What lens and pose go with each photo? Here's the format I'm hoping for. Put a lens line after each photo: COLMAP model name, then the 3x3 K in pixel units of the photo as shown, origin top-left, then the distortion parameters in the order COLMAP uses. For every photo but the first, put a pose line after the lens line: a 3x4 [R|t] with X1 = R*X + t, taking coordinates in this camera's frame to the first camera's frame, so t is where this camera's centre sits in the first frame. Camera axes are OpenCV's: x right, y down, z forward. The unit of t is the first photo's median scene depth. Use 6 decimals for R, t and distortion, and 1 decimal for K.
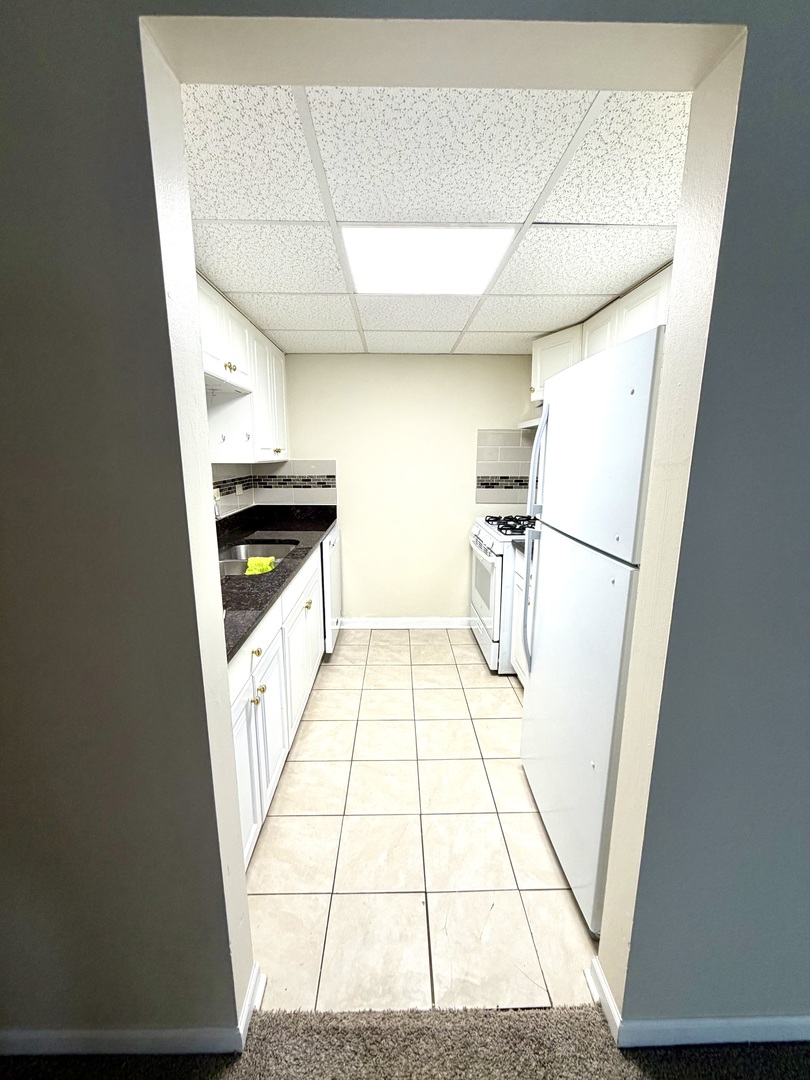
lens RADIAL K [[428.7, 0, 406.0], [0, 428.7, 537.4], [0, 0, 1]] dist [-0.001949, 0.000262]
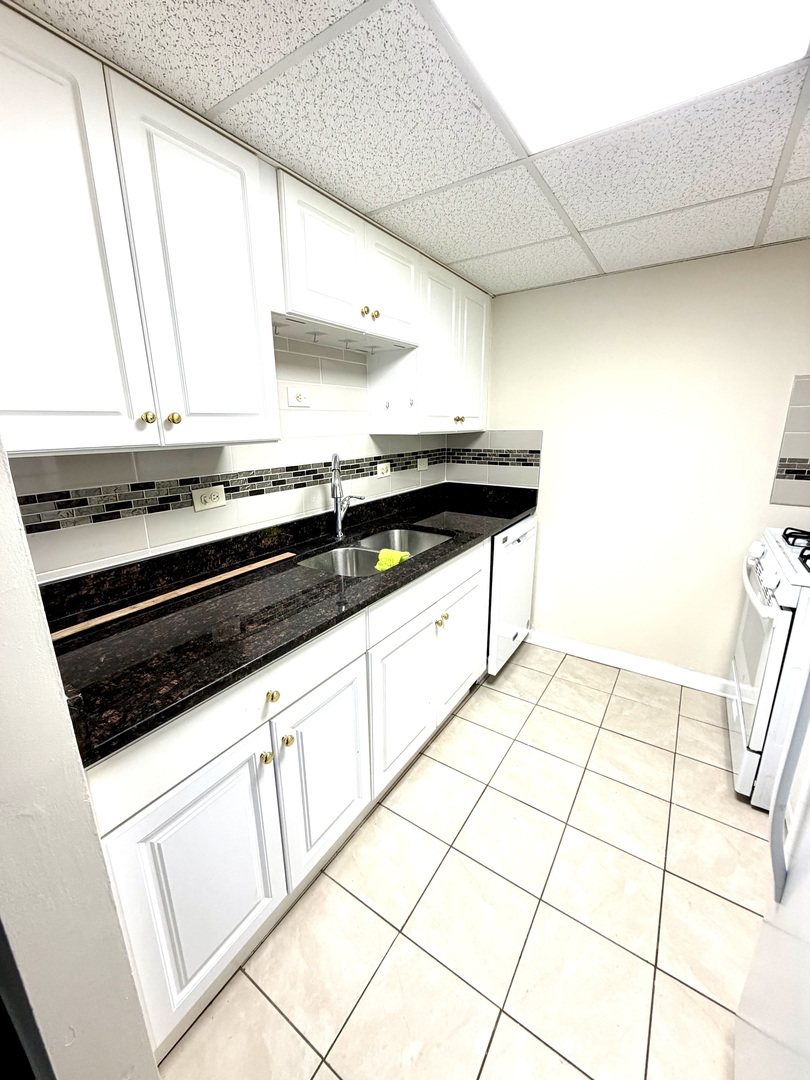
lens RADIAL K [[428.7, 0, 406.7], [0, 428.7, 537.3], [0, 0, 1]] dist [-0.001949, 0.000262]
pose [[0.817396, 0.137899, -0.559327, 0.100541], [-0.099833, 0.990145, 0.098221, -0.045799], [0.567359, -0.024446, 0.823107, 0.247179]]
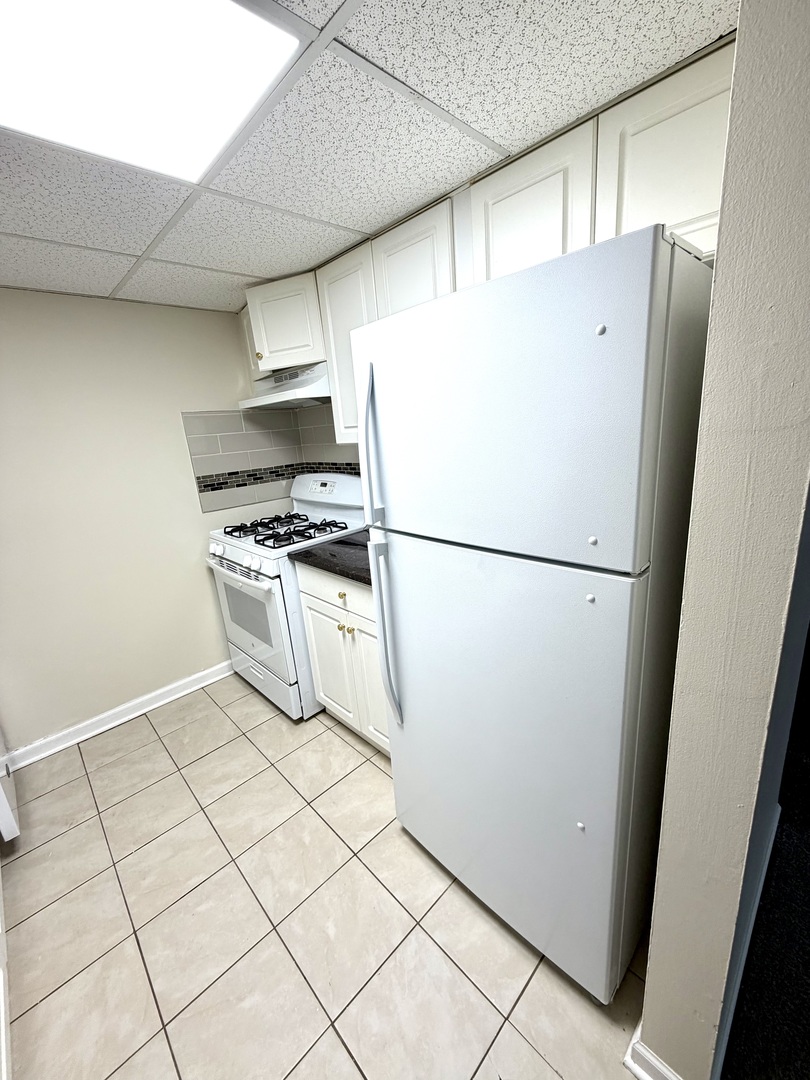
lens RADIAL K [[428.7, 0, 404.7], [0, 428.7, 537.2], [0, 0, 1]] dist [-0.001949, 0.000262]
pose [[0.732481, -0.231213, 0.640322, -0.072377], [0.208214, 0.971575, 0.112644, -0.055831], [-0.648165, 0.050815, 0.759802, 0.240732]]
